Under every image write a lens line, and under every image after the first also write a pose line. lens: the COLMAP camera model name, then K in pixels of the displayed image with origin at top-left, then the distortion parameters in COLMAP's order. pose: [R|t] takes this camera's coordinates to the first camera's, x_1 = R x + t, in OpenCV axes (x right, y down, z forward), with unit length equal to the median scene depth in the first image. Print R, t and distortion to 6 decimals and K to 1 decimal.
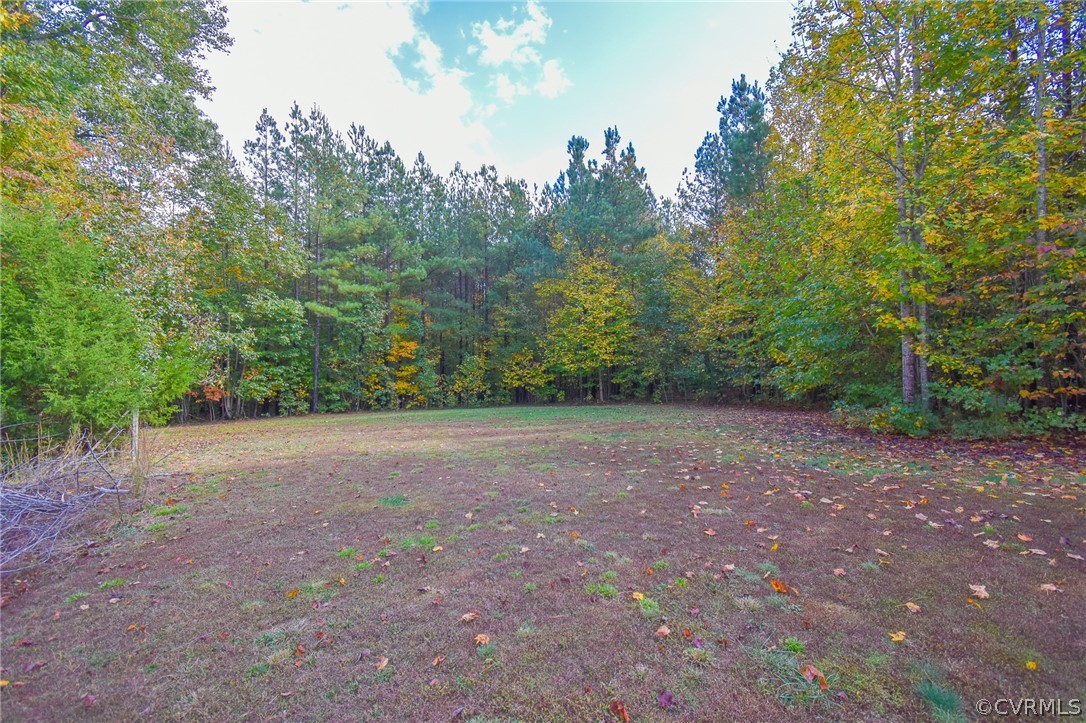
lens RADIAL K [[479.8, 0, 543.8], [0, 479.8, 360.3], [0, 0, 1]] dist [0.005541, -0.000383]
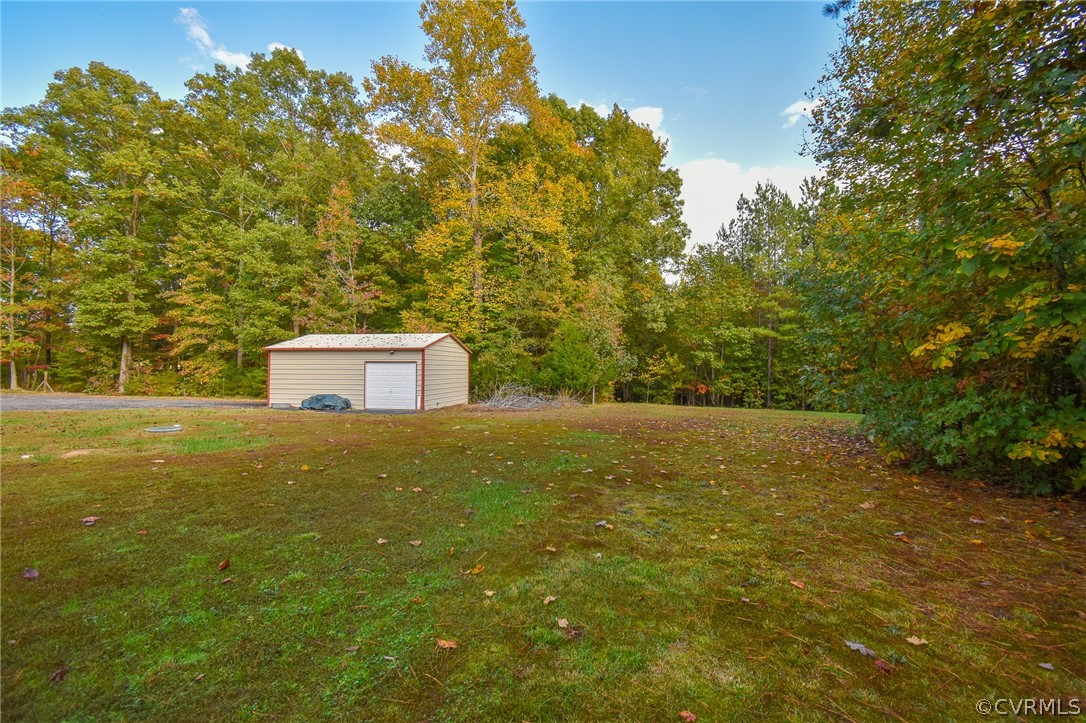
lens RADIAL K [[479.8, 0, 543.1], [0, 479.8, 363.9], [0, 0, 1]] dist [0.005541, -0.000383]
pose [[0.382030, 0.005691, -0.924132, 0.587475], [-0.003276, 0.999983, 0.004804, -0.021034], [0.924144, 0.001192, 0.382042, -0.110797]]
